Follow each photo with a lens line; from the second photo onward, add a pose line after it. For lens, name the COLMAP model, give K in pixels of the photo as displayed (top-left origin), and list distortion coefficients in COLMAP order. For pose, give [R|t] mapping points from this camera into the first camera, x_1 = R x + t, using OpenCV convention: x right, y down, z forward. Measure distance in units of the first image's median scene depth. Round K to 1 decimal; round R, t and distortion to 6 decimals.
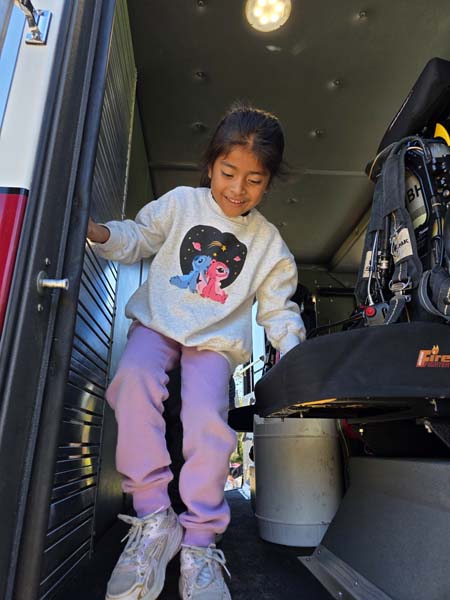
lens RADIAL K [[399.5, 0, 220.8], [0, 399.5, 299.4], [0, 0, 1]] dist [0.064654, -0.070298]
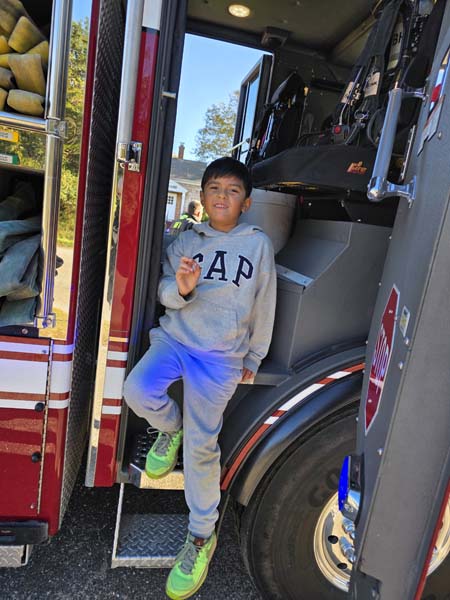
lens RADIAL K [[399.5, 0, 220.8], [0, 399.5, 299.4], [0, 0, 1]] dist [0.064654, -0.070298]
pose [[0.985630, 0.116922, 0.121916, -0.178204], [-0.163432, 0.842545, 0.513232, -0.141409], [-0.042711, -0.525782, 0.849546, -0.622696]]
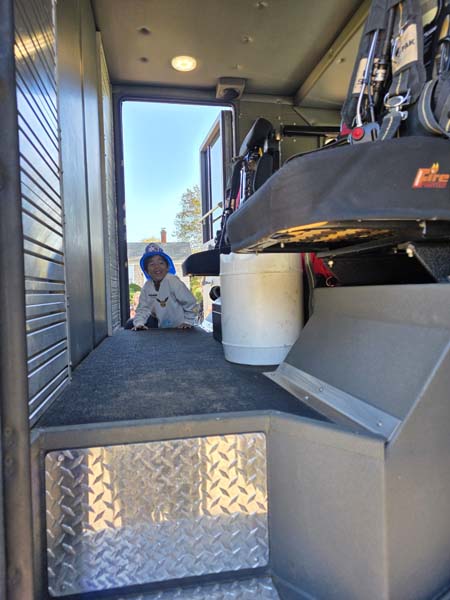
lens RADIAL K [[393.1, 0, 217.4], [0, 393.1, 299.7], [0, 0, 1]] dist [0.061565, -0.045309]
pose [[0.993584, -0.029329, 0.109227, -0.047860], [-0.011659, 0.934082, 0.356868, 0.061224], [-0.112494, -0.355852, 0.927747, 0.079092]]
